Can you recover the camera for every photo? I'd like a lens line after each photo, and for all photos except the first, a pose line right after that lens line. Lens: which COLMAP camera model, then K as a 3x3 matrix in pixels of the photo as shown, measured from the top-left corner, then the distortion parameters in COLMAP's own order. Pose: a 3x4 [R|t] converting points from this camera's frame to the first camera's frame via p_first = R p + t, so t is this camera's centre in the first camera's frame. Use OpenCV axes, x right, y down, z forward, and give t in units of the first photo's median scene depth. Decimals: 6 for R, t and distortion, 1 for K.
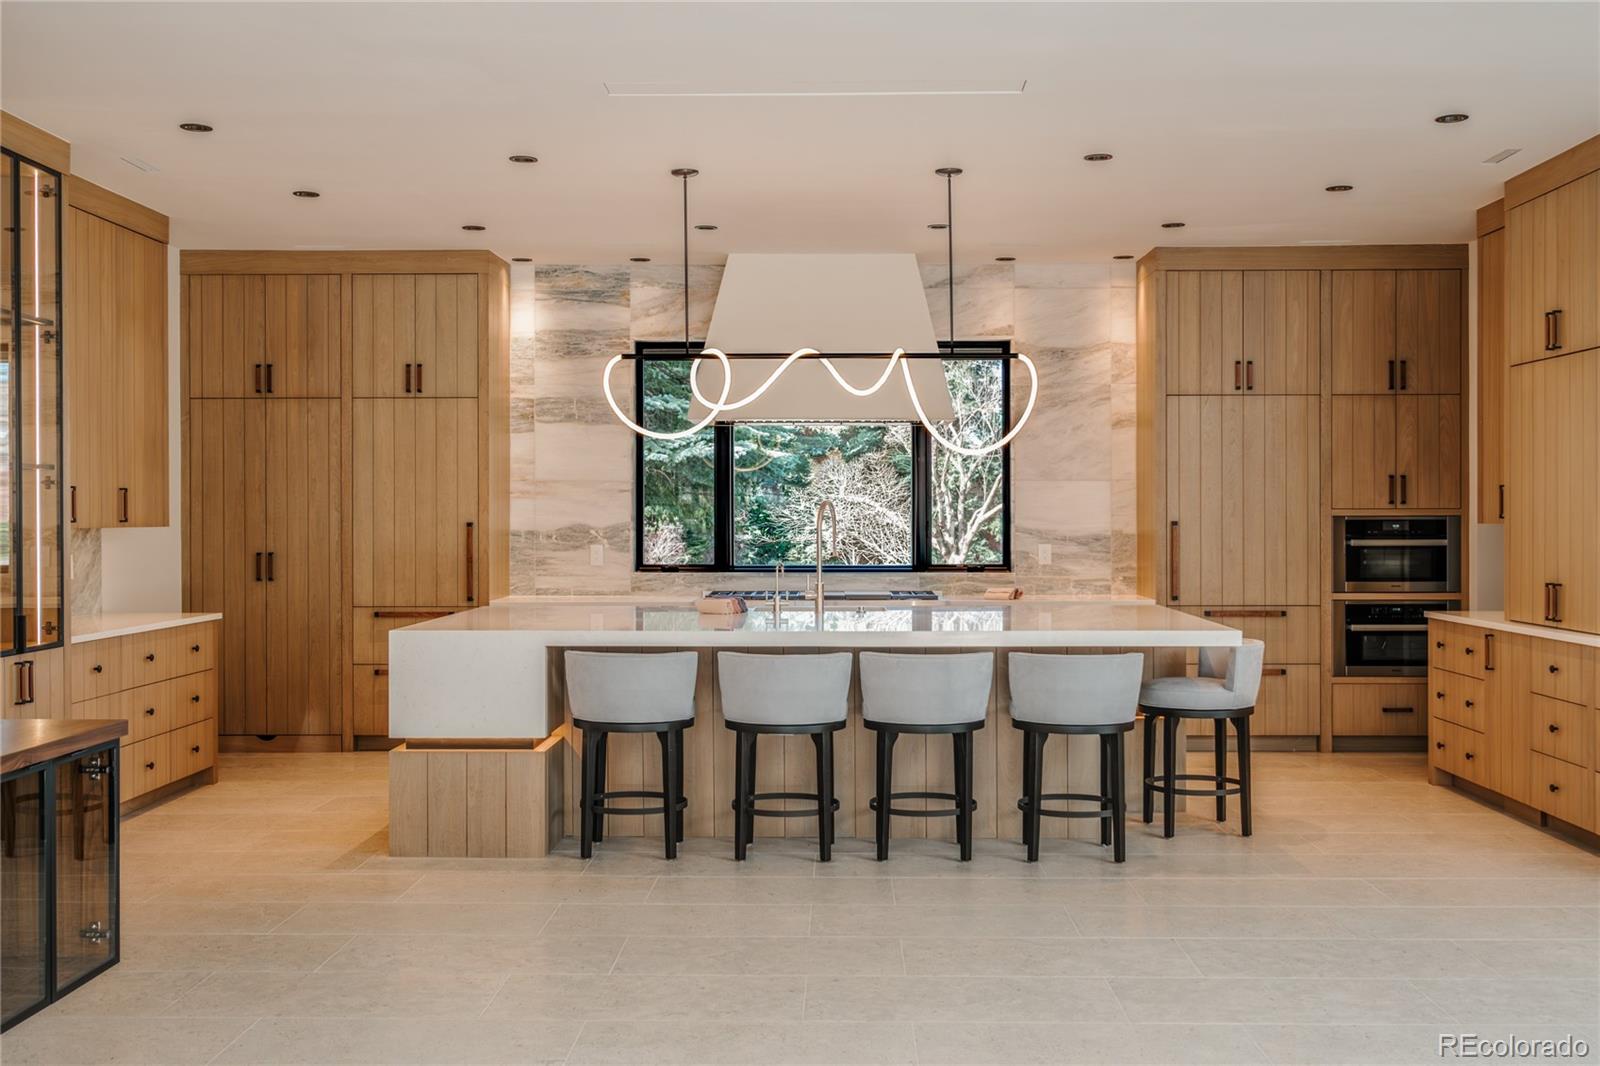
lens RADIAL K [[1663.7, 0, 796.7], [0, 1663.7, 532.3], [0, 0, 1]] dist [-0.051941, 0.000000]
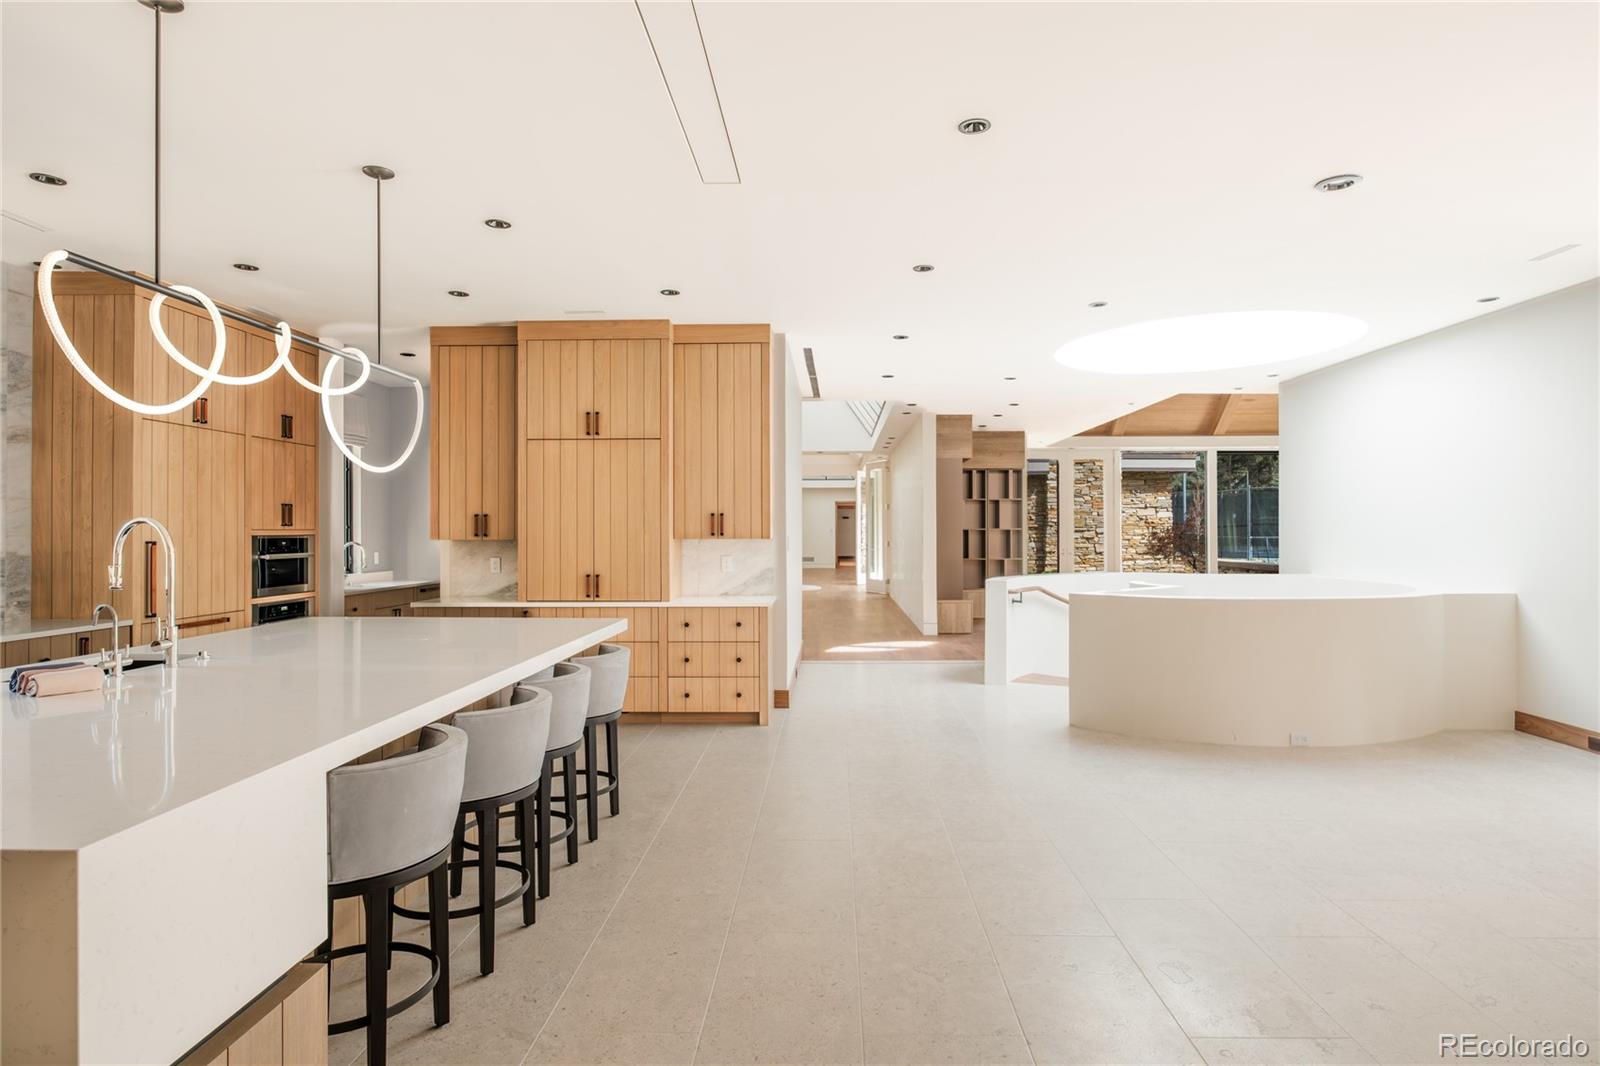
lens RADIAL K [[873.7, 0, 831.0], [0, 873.7, 520.3], [0, 0, 1]] dist [-0.010505, 0.002936]
pose [[-0.034252, 0.011694, 0.999345, -0.309958], [0.009441, 0.999891, -0.011377, -0.009163], [-0.999369, 0.009045, -0.034359, 0.557209]]
